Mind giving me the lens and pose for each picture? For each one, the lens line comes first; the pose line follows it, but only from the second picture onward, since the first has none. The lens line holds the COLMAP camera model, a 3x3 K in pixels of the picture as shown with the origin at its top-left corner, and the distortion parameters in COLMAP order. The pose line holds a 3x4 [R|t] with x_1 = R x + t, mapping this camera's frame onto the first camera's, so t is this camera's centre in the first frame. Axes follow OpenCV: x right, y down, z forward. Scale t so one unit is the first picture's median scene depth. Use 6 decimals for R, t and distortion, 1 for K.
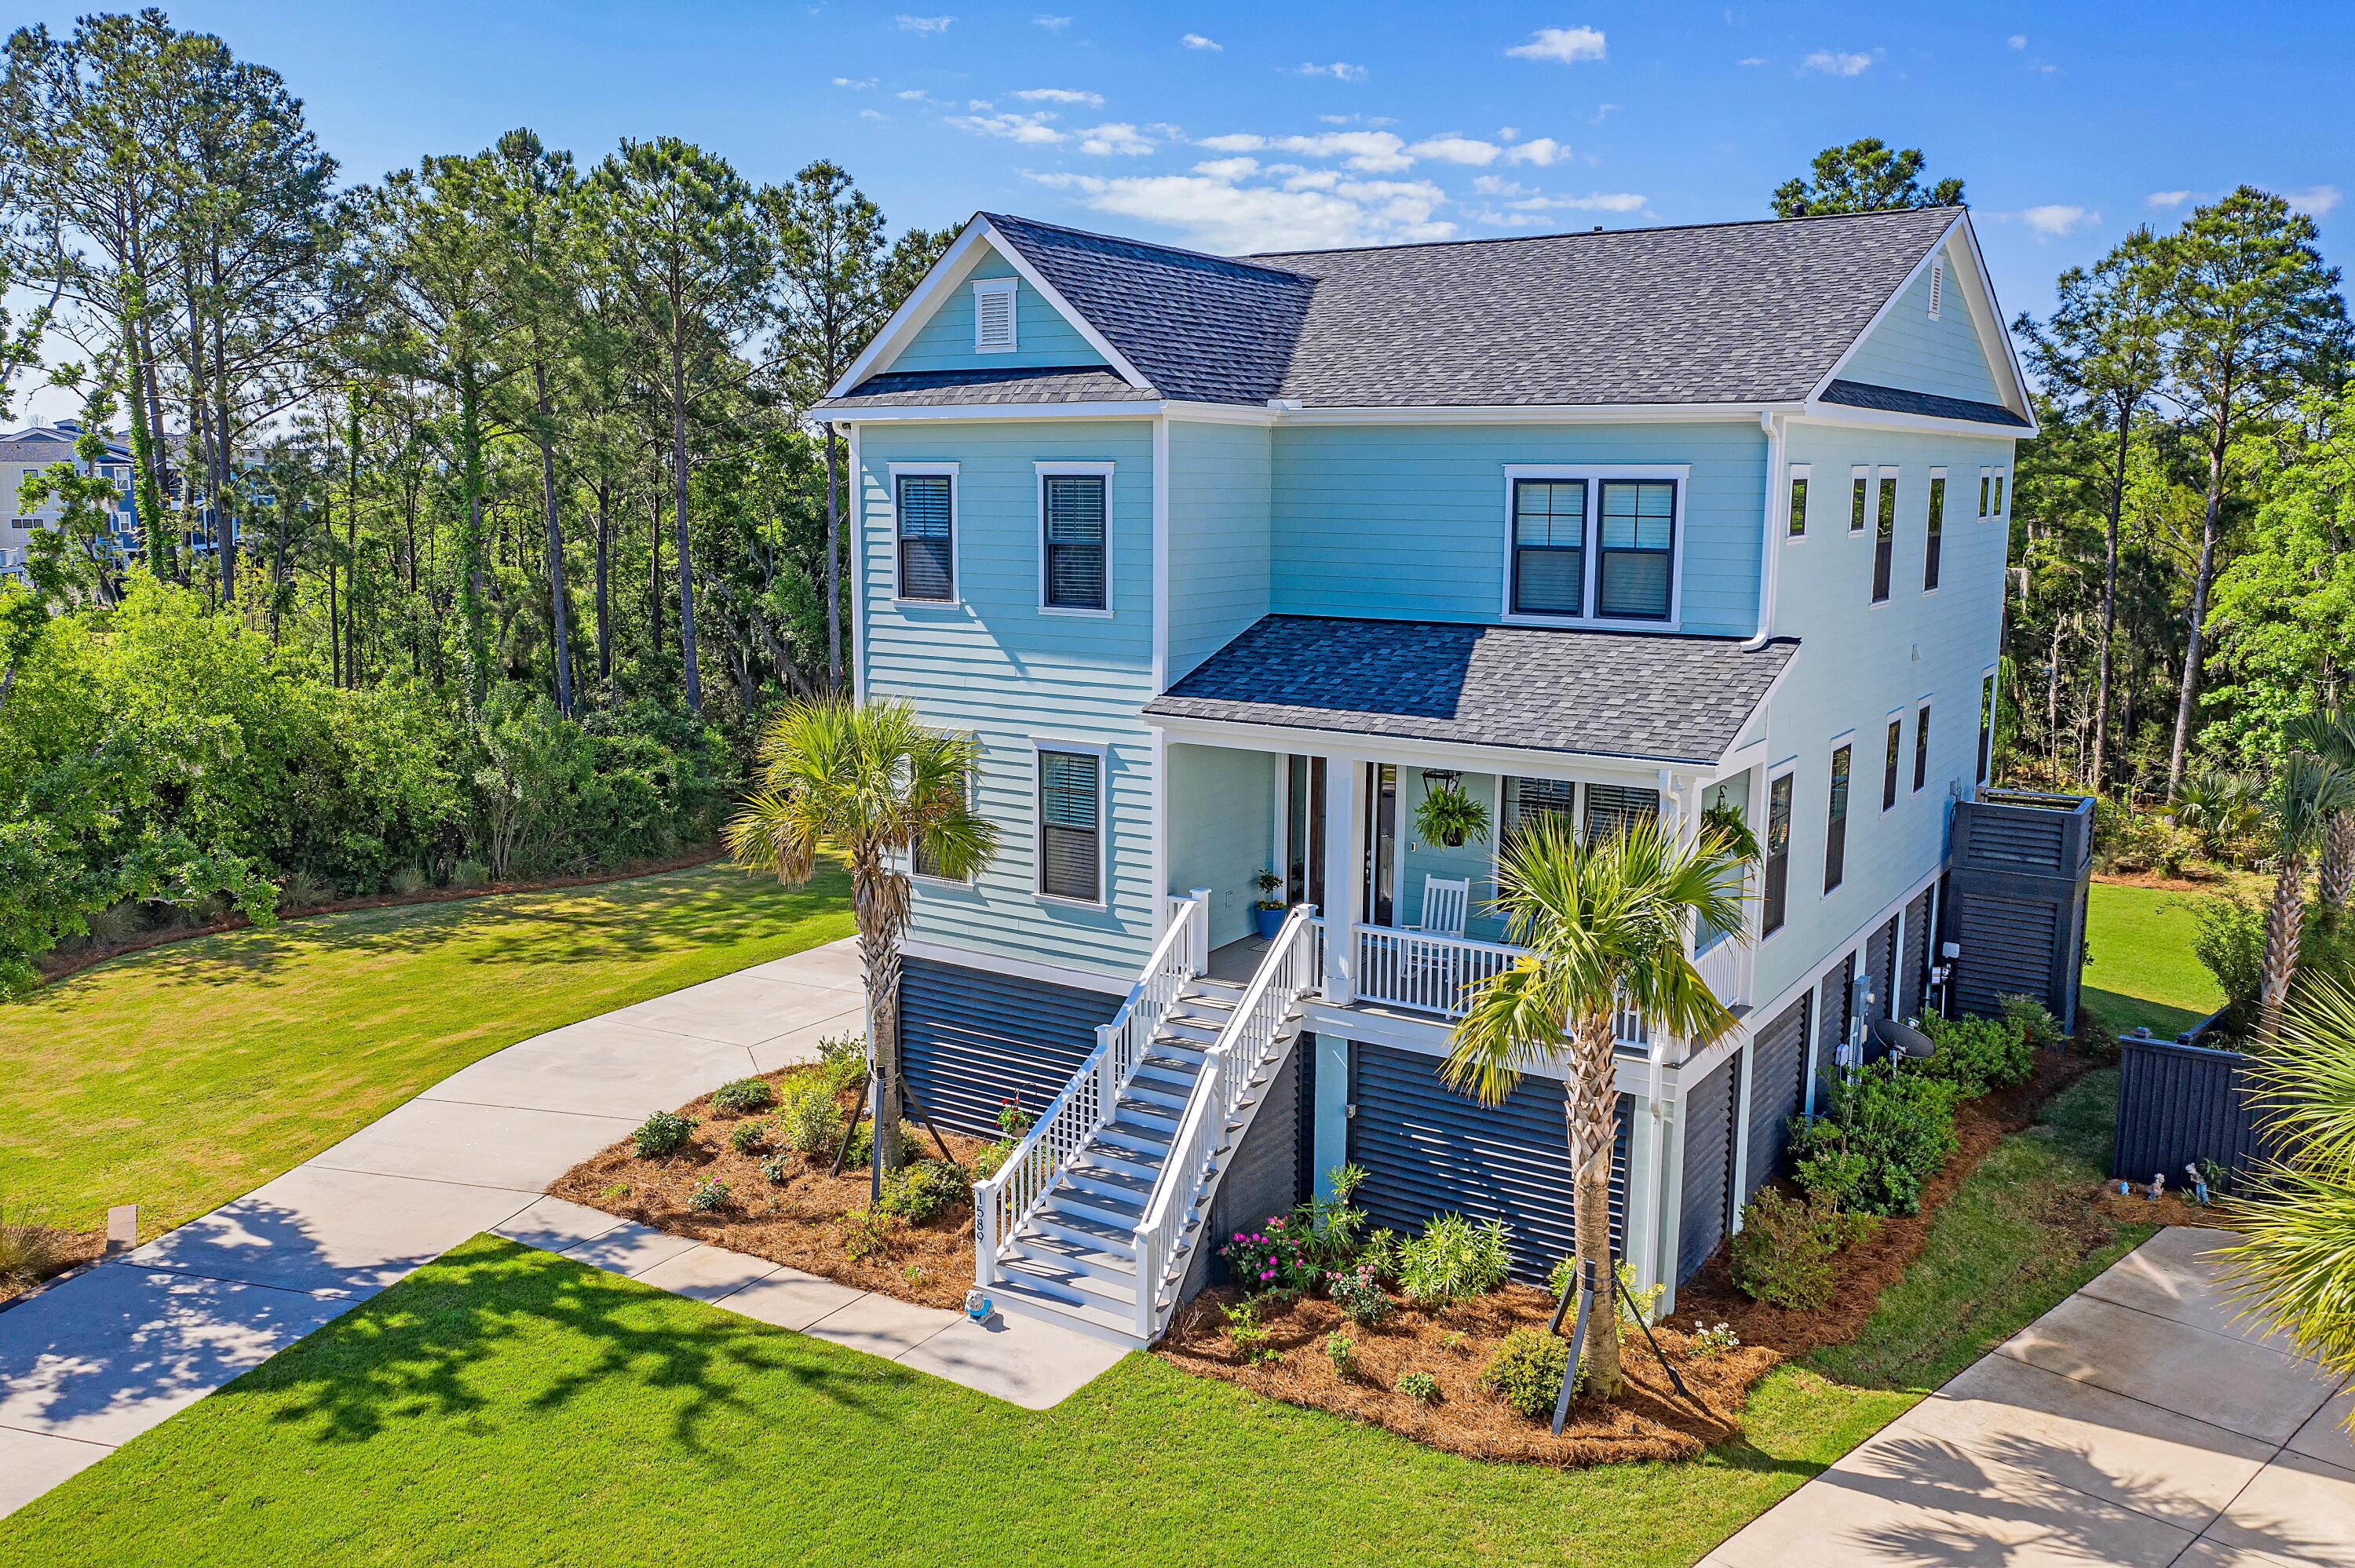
lens RADIAL K [[1884.2, 0, 1011.4], [0, 1884.2, 783.4], [0, 0, 1]] dist [-0.016405, 0.004294]
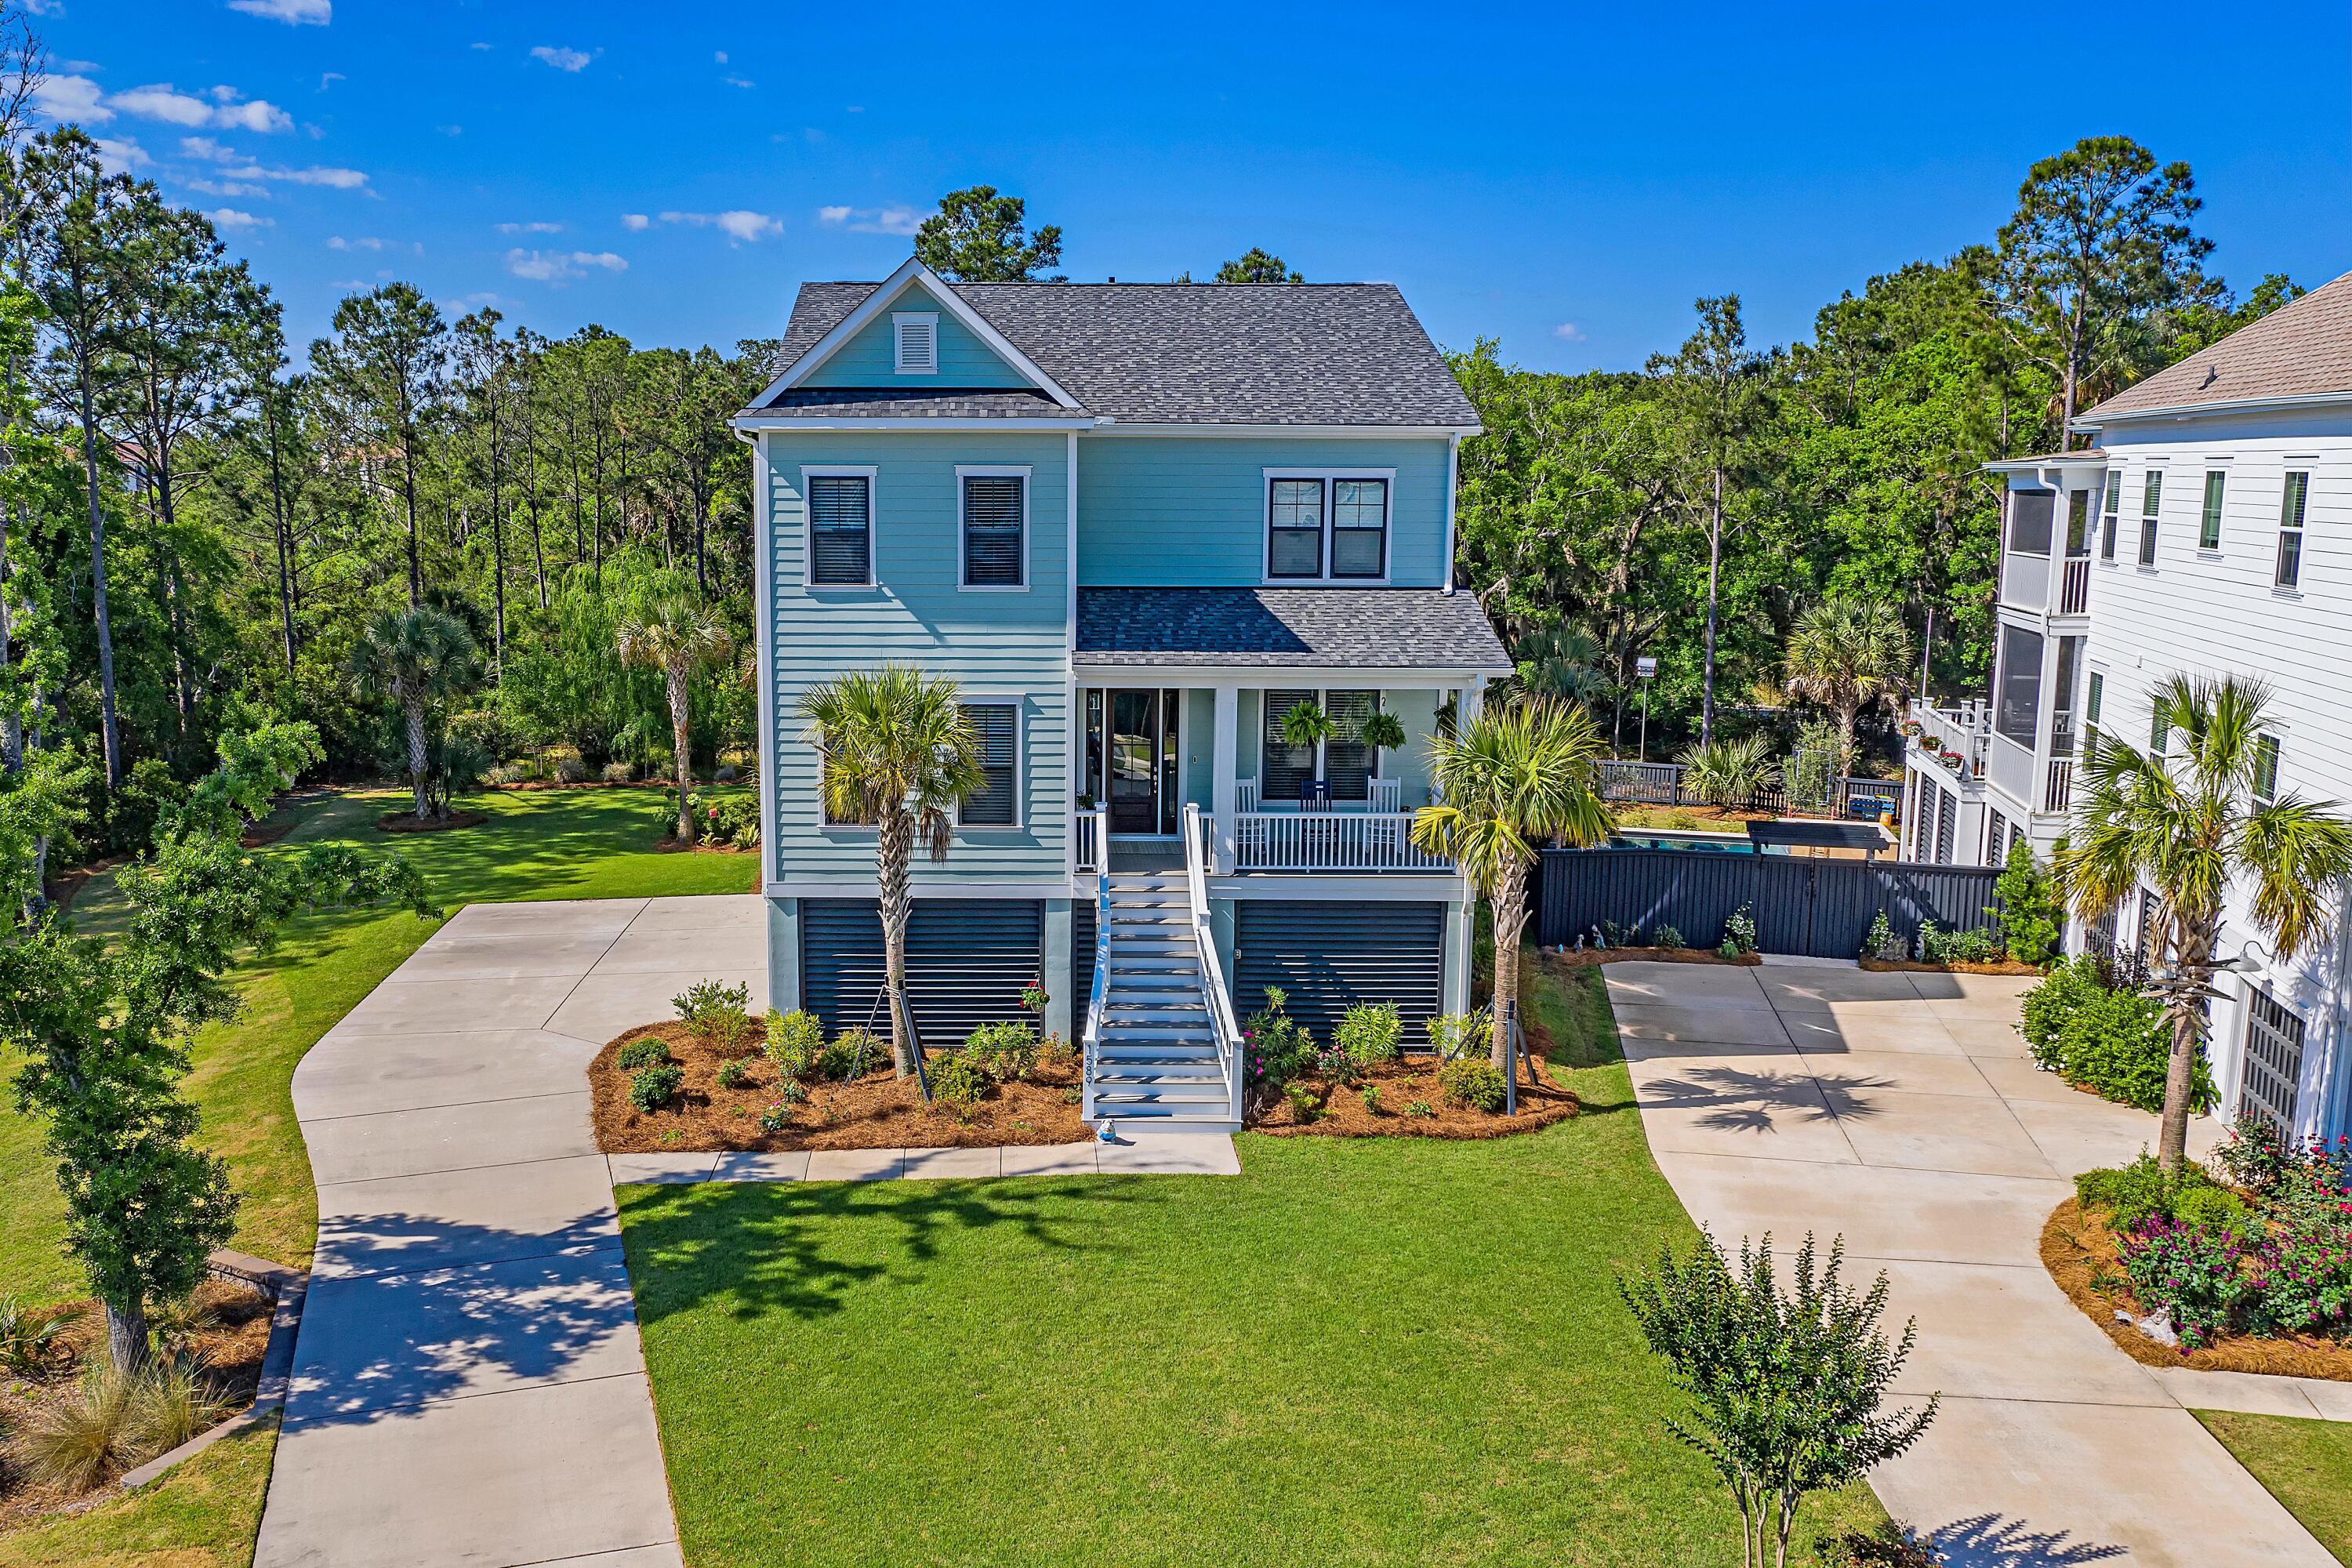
lens RADIAL K [[2003.2, 0, 996.7], [0, 2003.2, 795.6], [0, 0, 1]] dist [-0.015145, 0.017990]
pose [[0.813530, -0.093930, 0.573888, -0.753300], [0.093784, 0.995143, 0.029932, 0.004342], [-0.573911, 0.029471, 0.818387, -0.063740]]
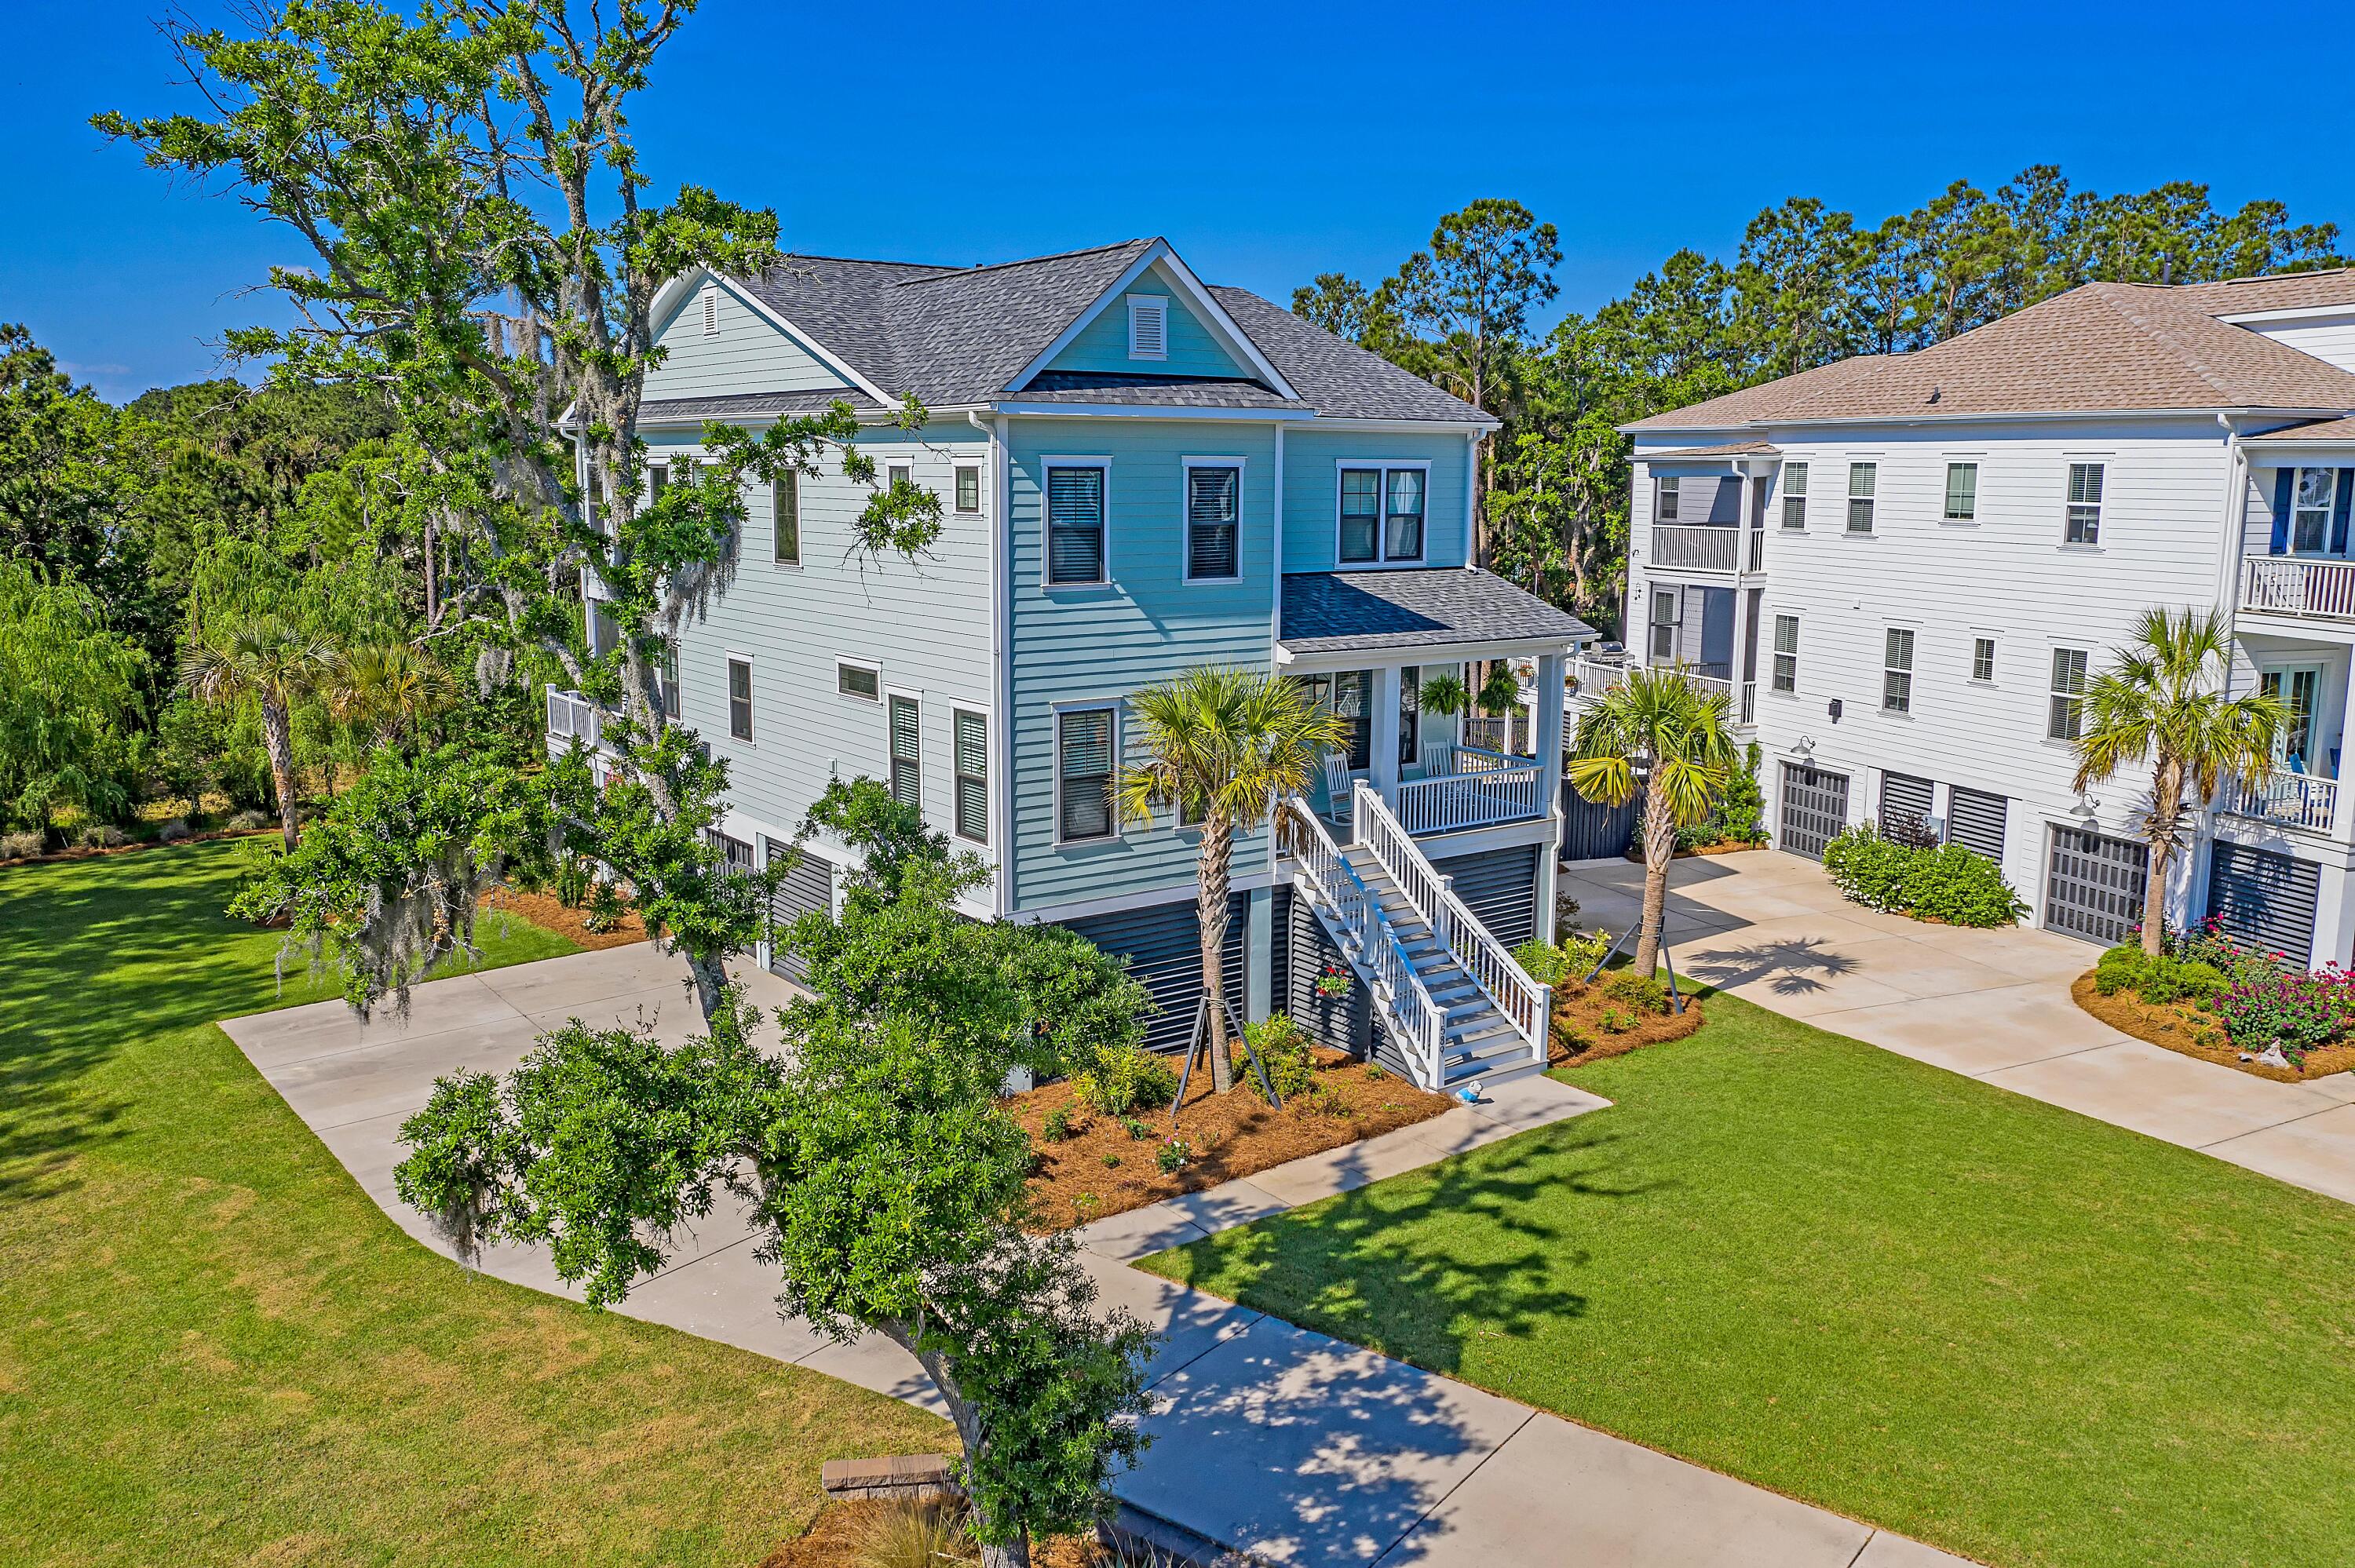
lens RADIAL K [[1871.8, 0, 1358.5], [0, 1871.8, 760.7], [0, 0, 1]] dist [0.007747, -0.000370]
pose [[0.274917, -0.150352, 0.949639, -1.137544], [0.154127, 0.981816, 0.110828, -0.100262], [-0.949034, 0.115896, 0.293091, 0.597886]]
